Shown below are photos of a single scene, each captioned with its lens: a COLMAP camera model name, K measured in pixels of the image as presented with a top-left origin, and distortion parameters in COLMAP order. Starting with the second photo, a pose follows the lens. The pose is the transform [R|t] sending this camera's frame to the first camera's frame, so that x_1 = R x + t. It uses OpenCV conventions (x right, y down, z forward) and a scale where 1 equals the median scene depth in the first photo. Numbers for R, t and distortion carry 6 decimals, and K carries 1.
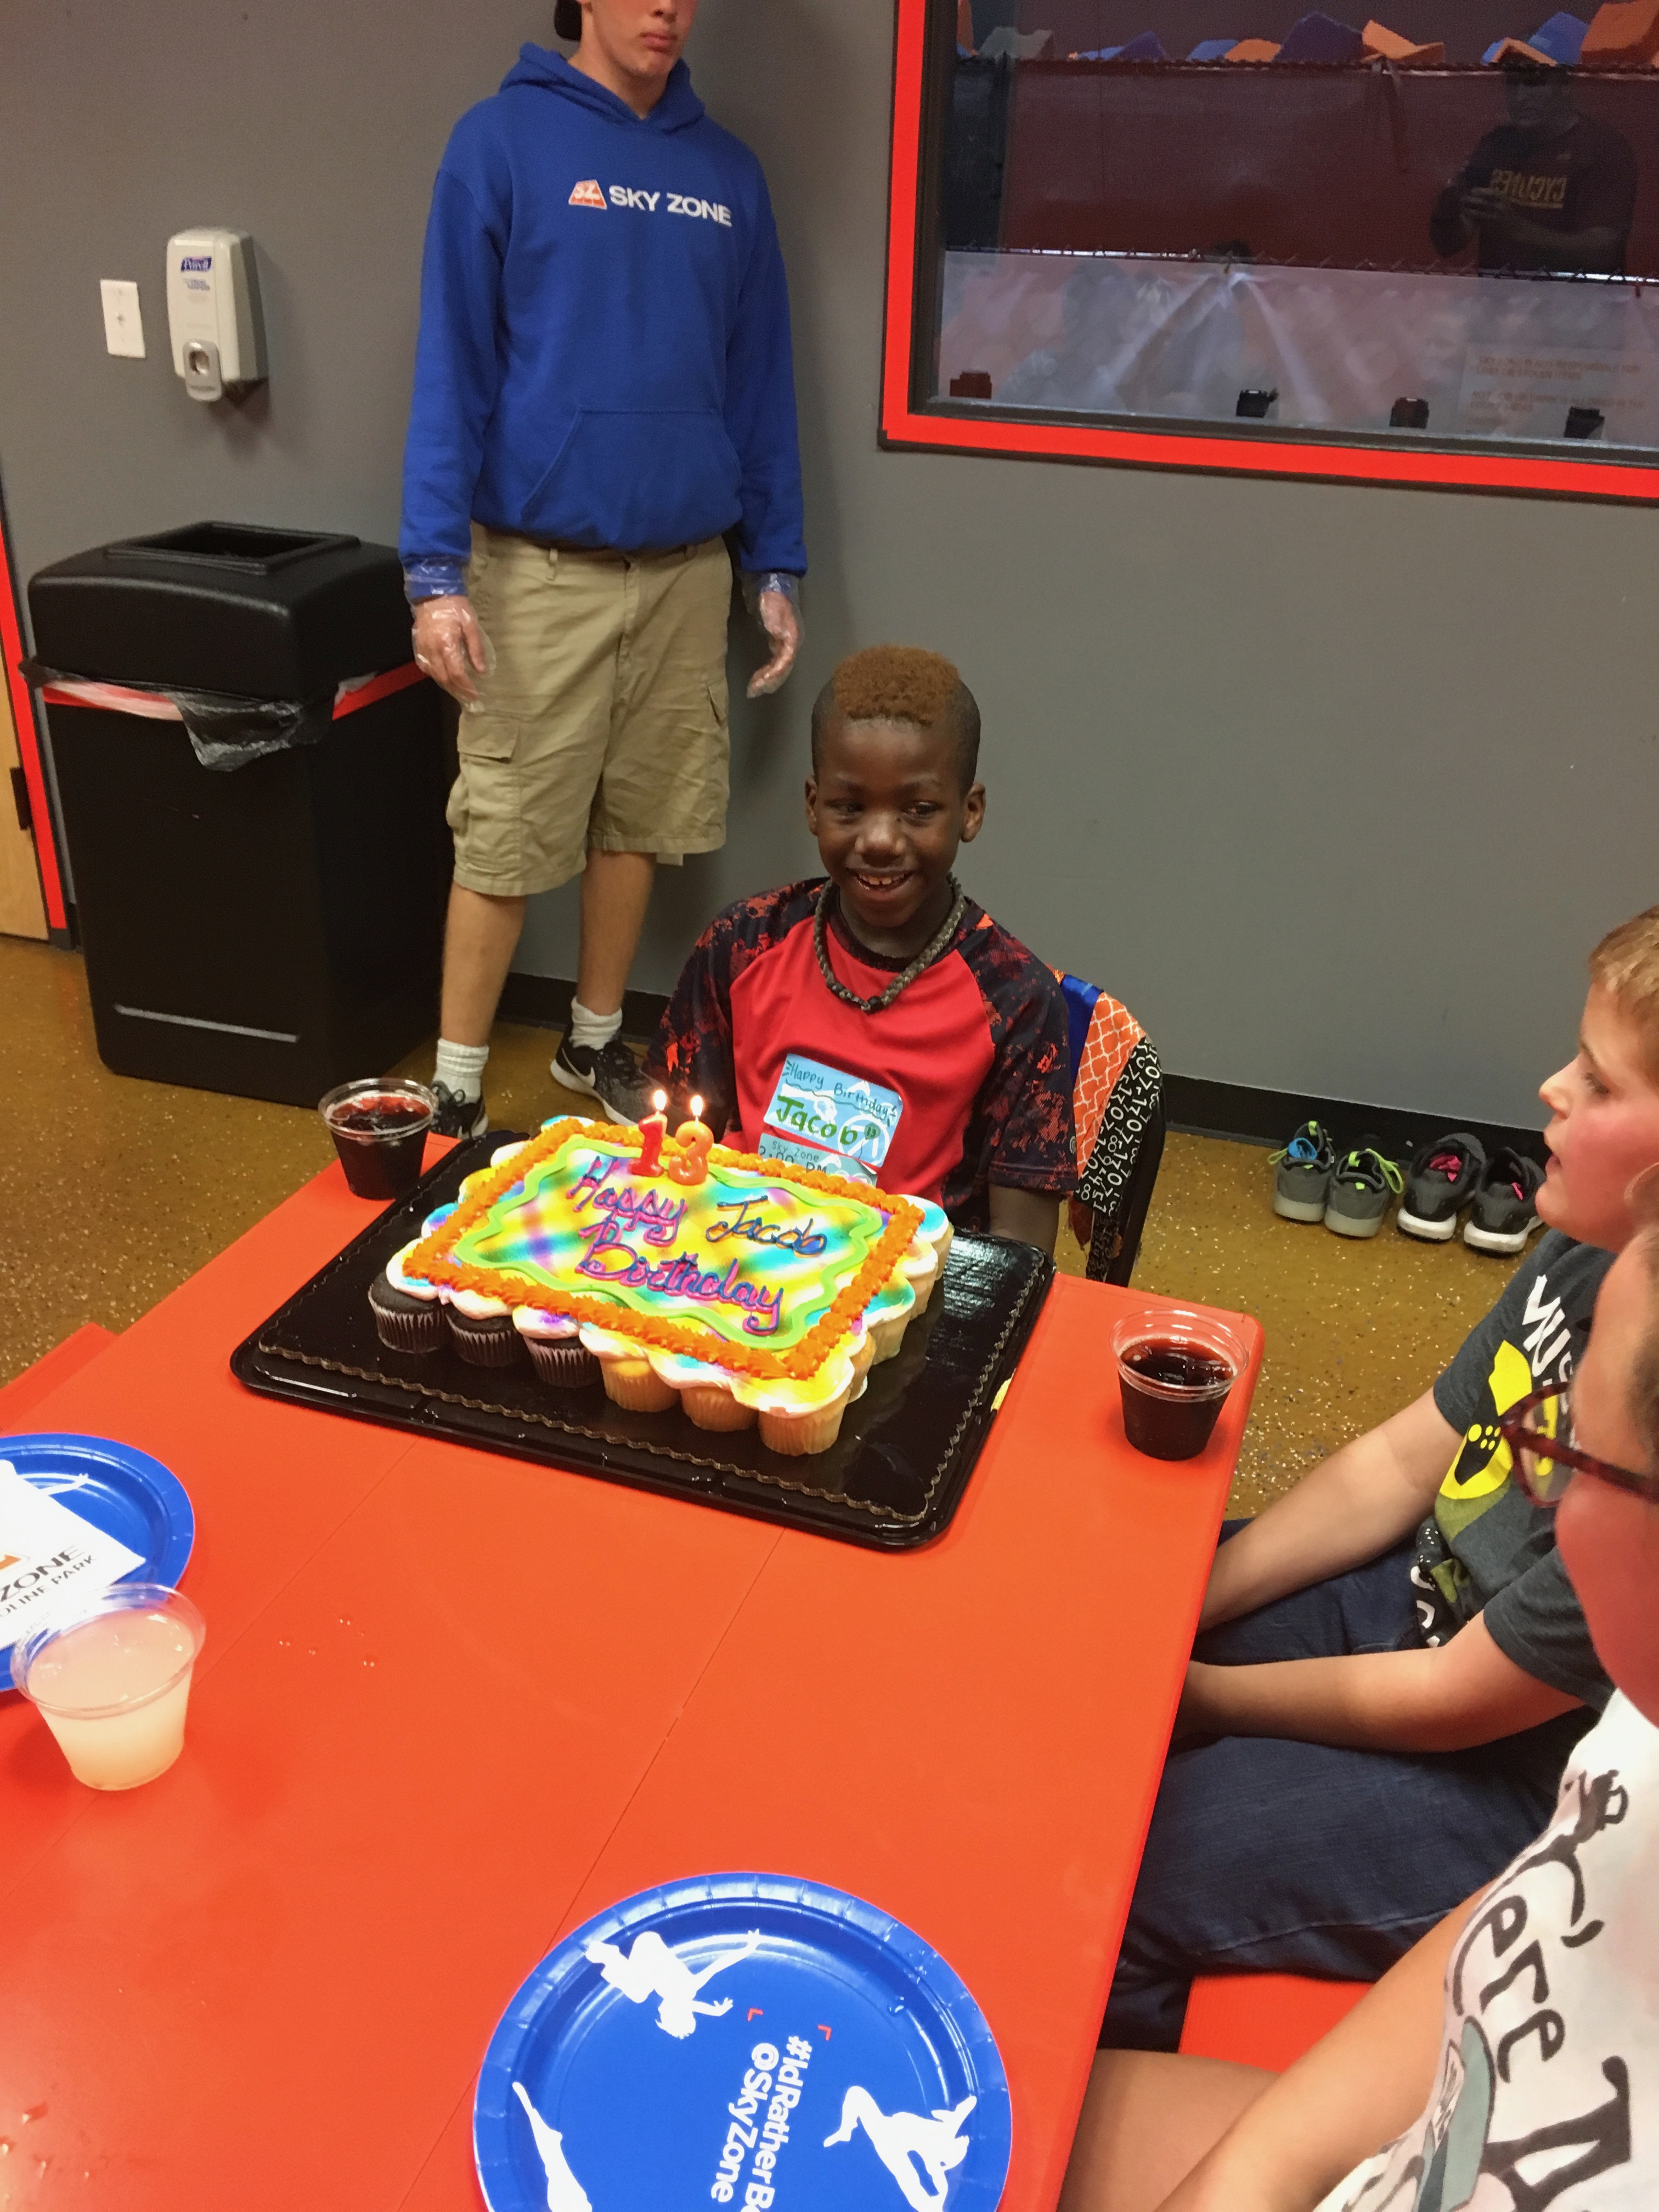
lens RADIAL K [[1859.3, 0, 829.5], [0, 1859.3, 1106.0], [0, 0, 1]] dist [0.049854, -0.023080]
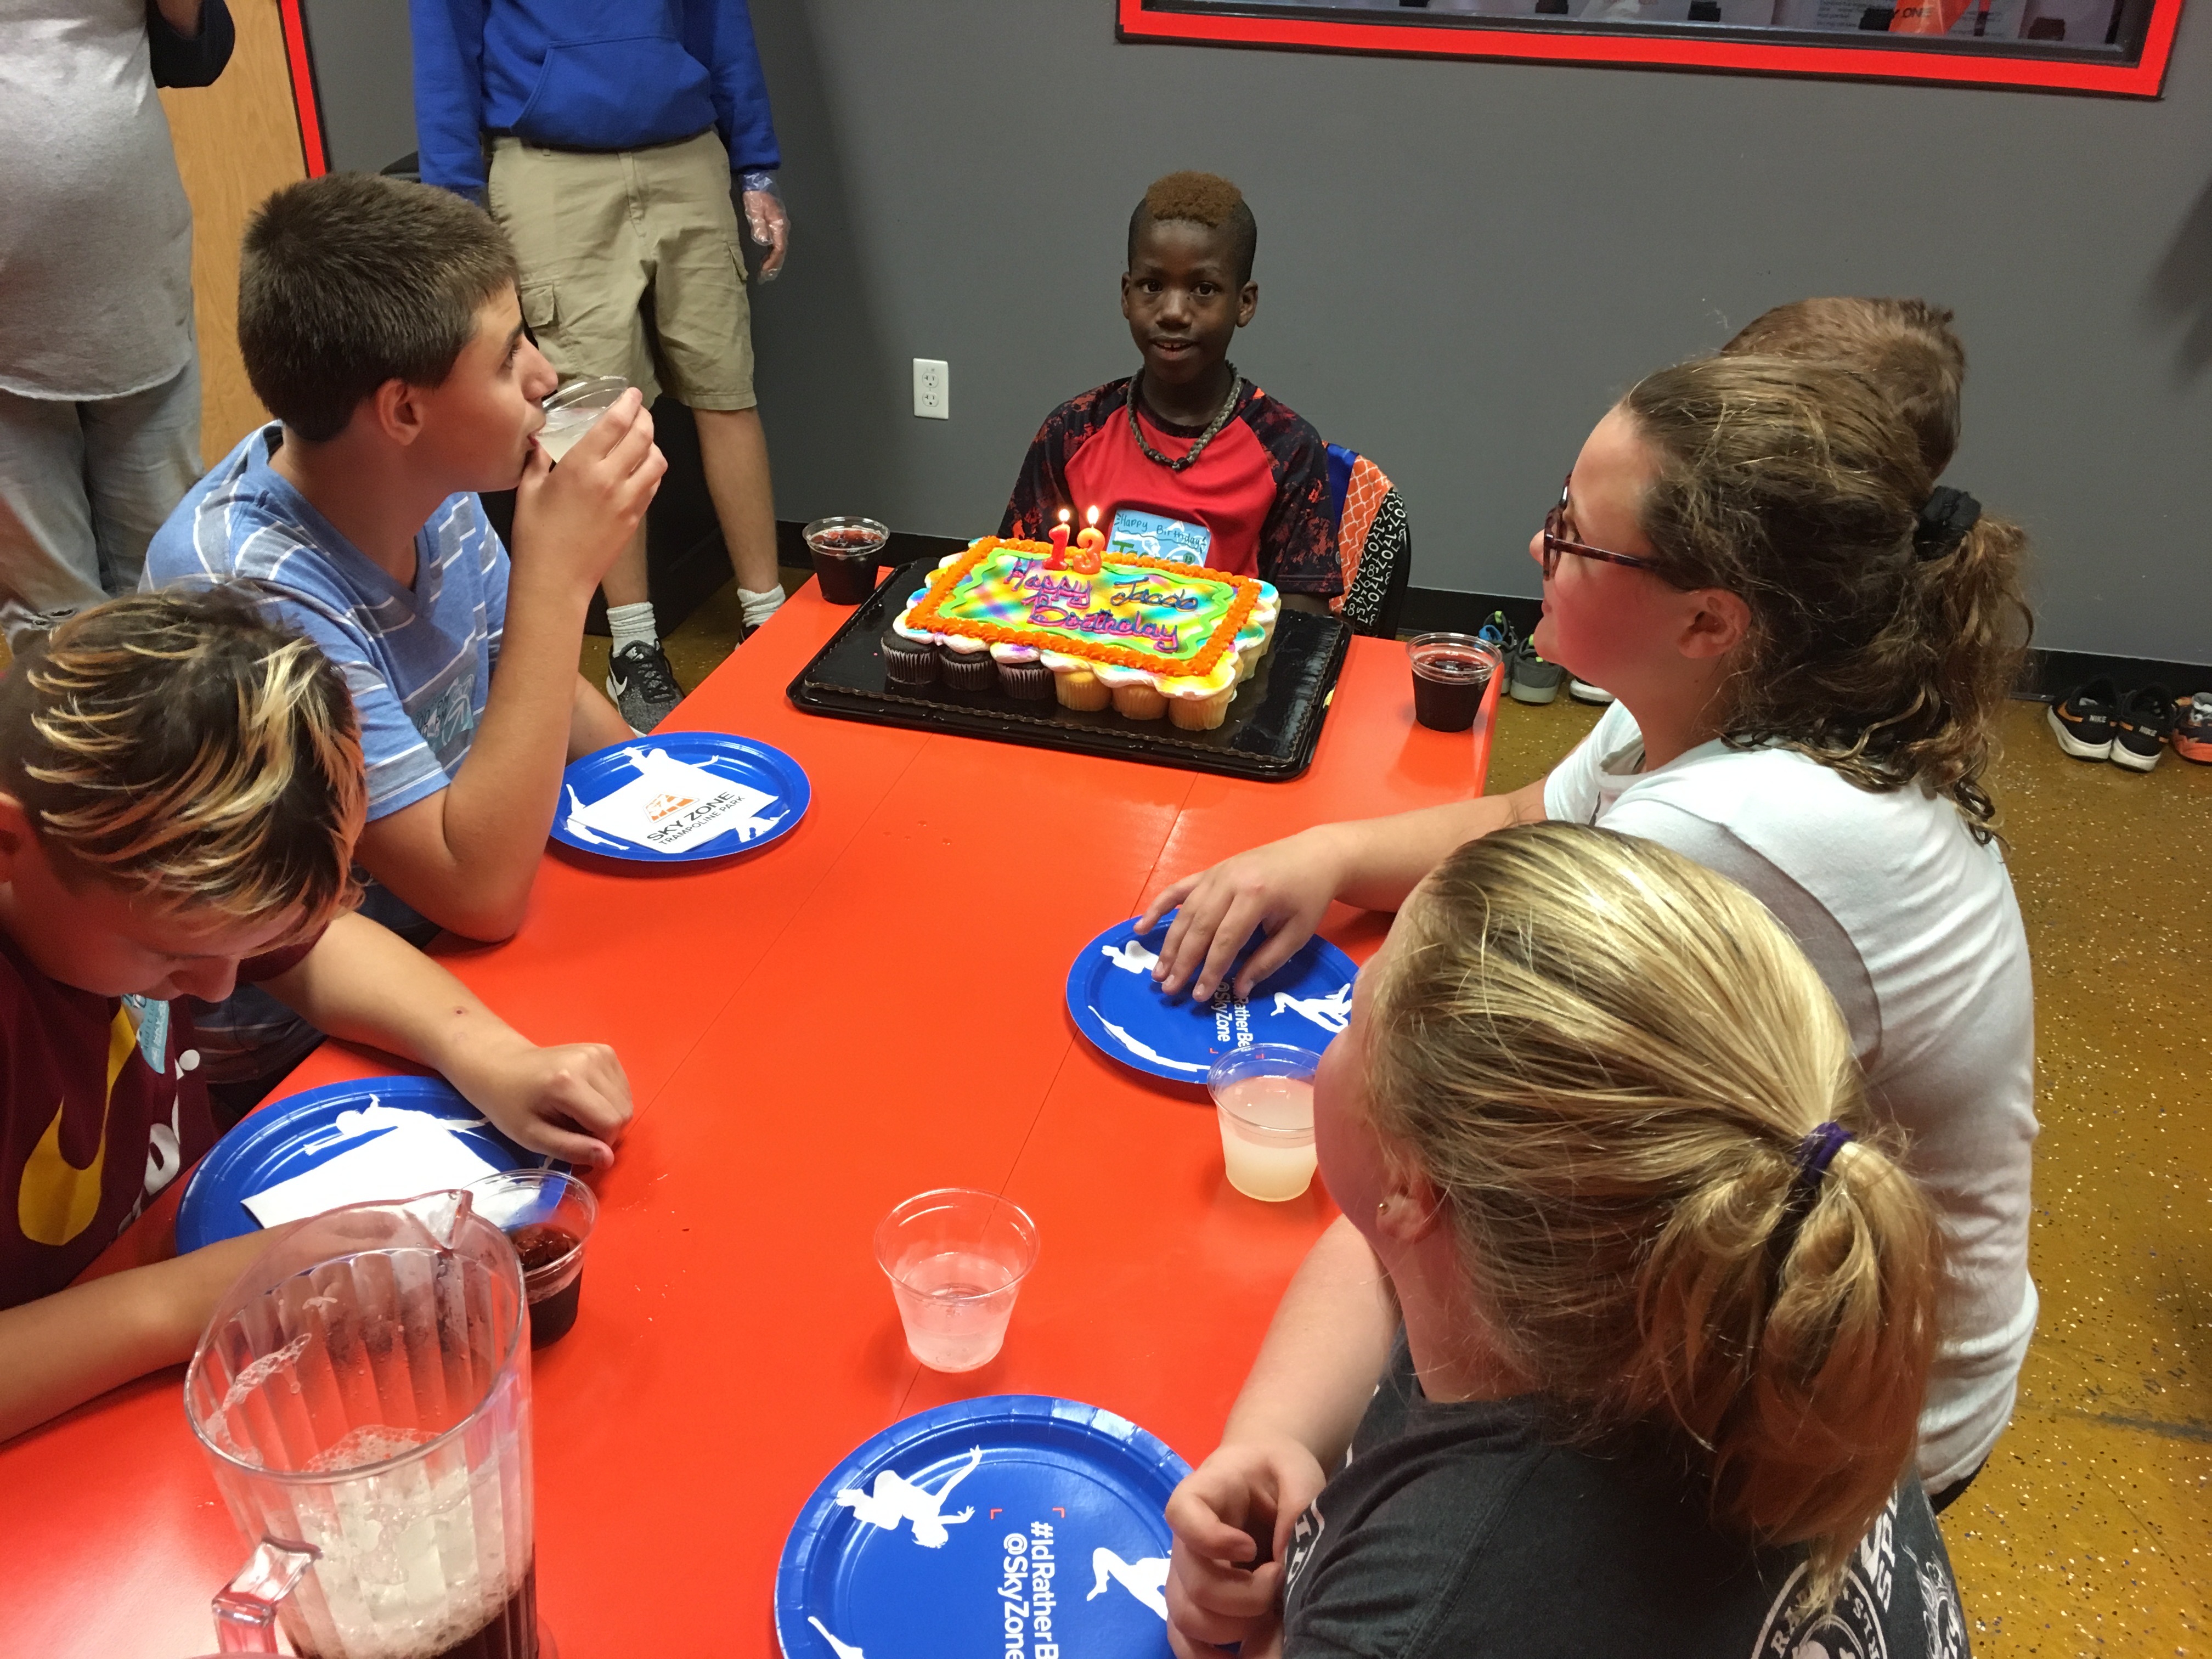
lens RADIAL K [[1827.7, 0, 1095.9], [0, 1827.7, 819.5], [0, 0, 1]] dist [0.044388, -0.019377]
pose [[0.997421, -0.043938, 0.056756, -0.163730], [0.040970, 0.997783, 0.052438, 0.161112], [-0.058935, -0.049977, 0.997010, -0.376863]]
